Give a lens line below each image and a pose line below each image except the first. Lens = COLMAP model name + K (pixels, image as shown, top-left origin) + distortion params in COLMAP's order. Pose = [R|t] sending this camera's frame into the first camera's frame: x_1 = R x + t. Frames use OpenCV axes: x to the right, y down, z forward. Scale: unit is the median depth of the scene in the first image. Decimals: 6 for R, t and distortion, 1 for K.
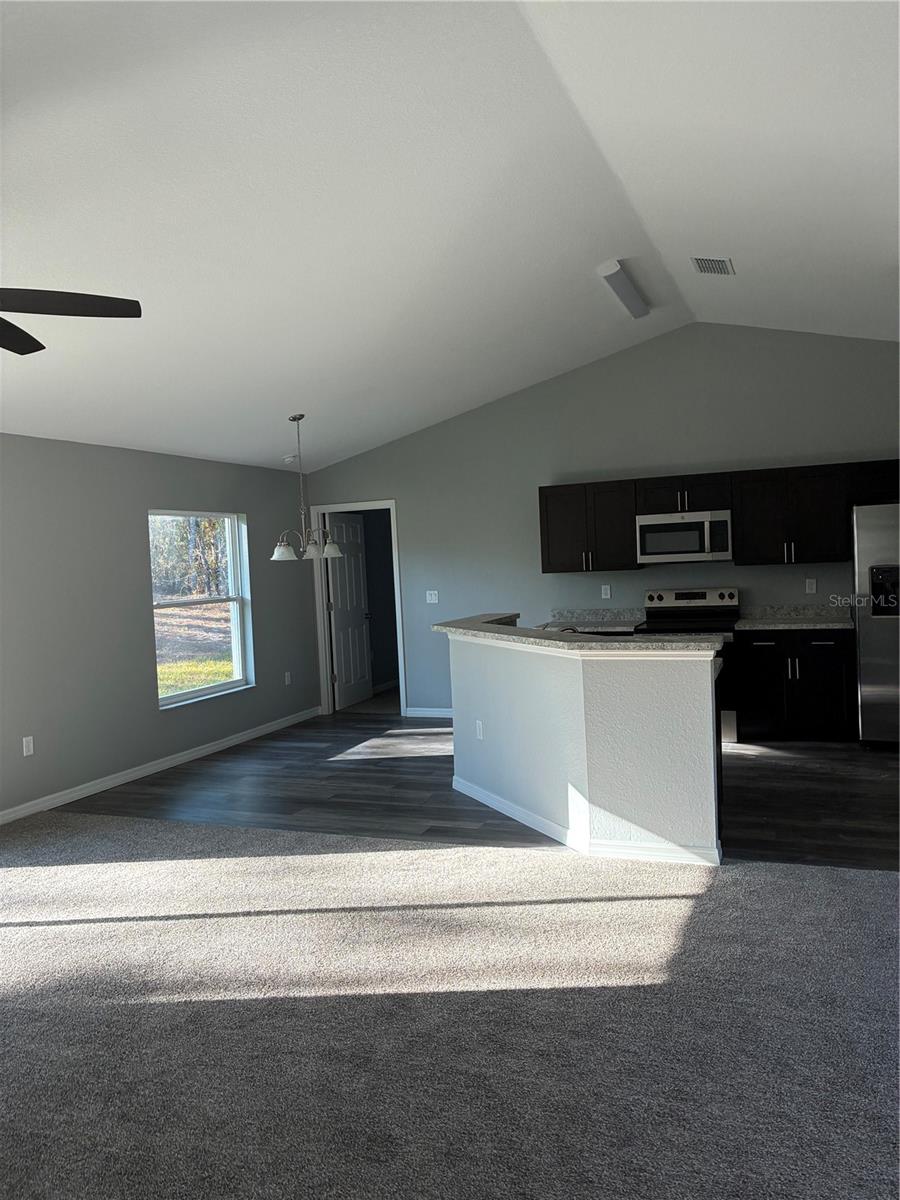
lens RADIAL K [[908.7, 0, 439.7], [0, 908.7, 594.1], [0, 0, 1]] dist [0.048029, -0.069595]
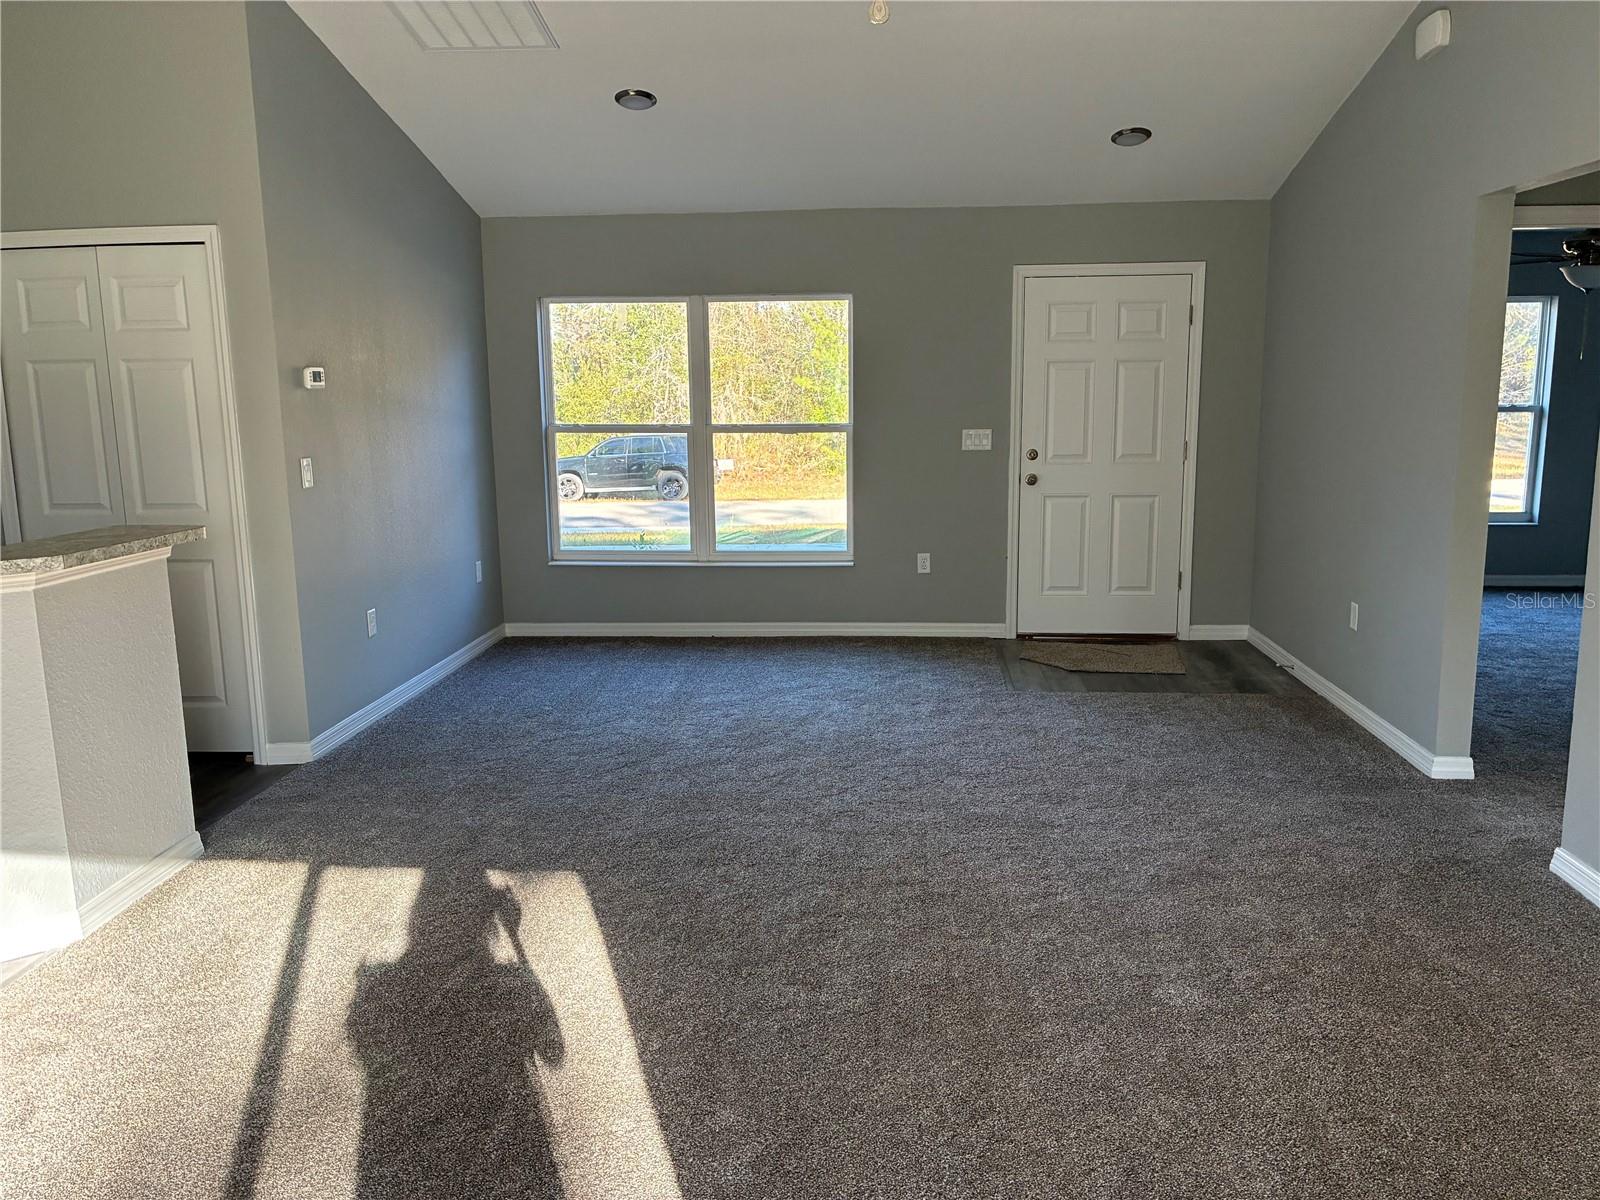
lens RADIAL K [[1211.6, 0, 821.5], [0, 1211.6, 588.9], [0, 0, 1]] dist [0.048029, -0.069595]
pose [[-0.316019, -0.109220, 0.942445, -0.608945], [0.063132, 0.988729, 0.135753, 0.003841], [-0.946650, 0.102399, -0.305562, 0.725749]]
